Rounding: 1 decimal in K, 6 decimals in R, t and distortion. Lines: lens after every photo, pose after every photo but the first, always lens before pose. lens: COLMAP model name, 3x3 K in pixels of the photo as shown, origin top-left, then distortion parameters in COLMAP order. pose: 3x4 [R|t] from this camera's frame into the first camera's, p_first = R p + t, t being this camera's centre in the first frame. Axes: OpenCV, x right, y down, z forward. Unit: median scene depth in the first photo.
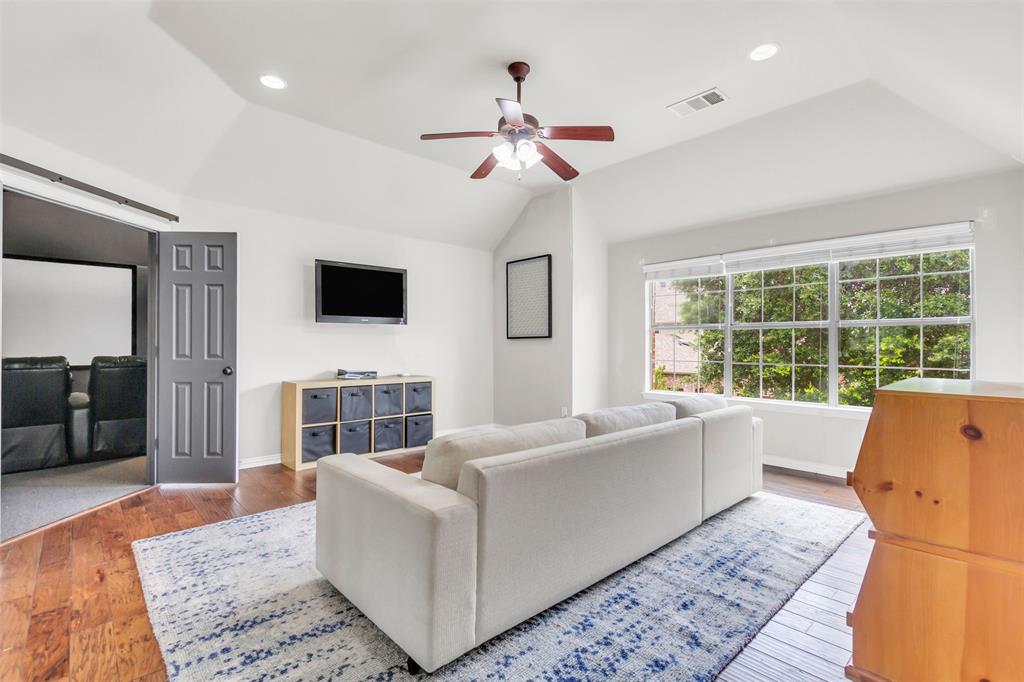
lens RADIAL K [[472.1, 0, 510.6], [0, 472.1, 348.0], [0, 0, 1]] dist [0.001510, 0.000389]
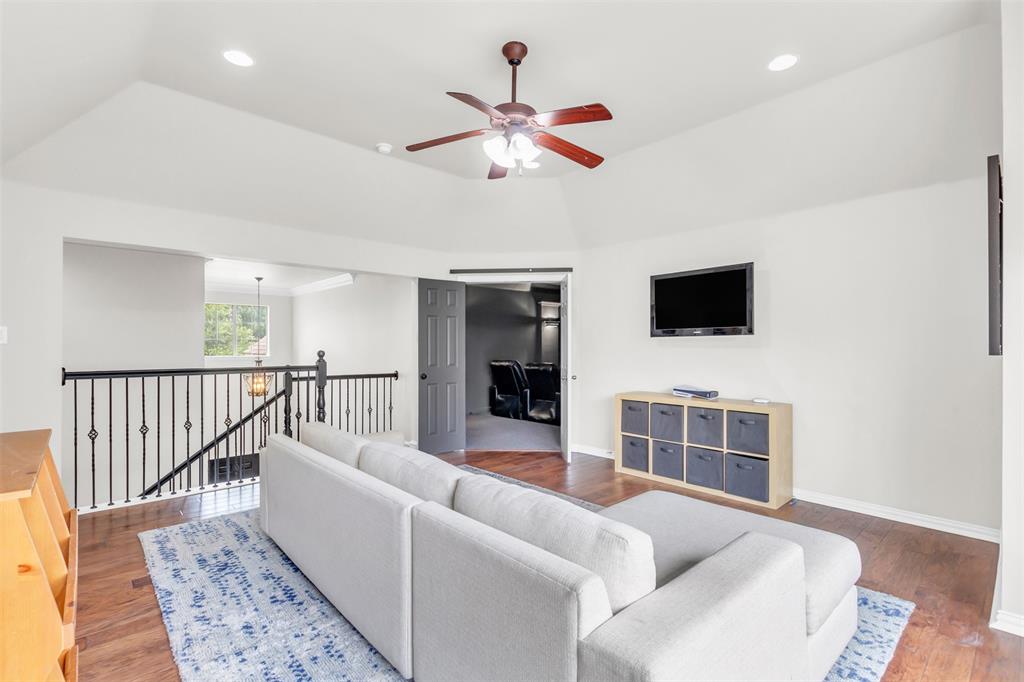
lens RADIAL K [[472.1, 0, 510.6], [0, 472.1, 348.0], [0, 0, 1]] dist [0.001510, 0.000389]
pose [[-0.014213, 0.001171, -0.999898, 0.652278], [-0.003472, 0.999993, 0.001221, -0.033070], [0.999893, 0.003489, -0.014209, 0.741777]]
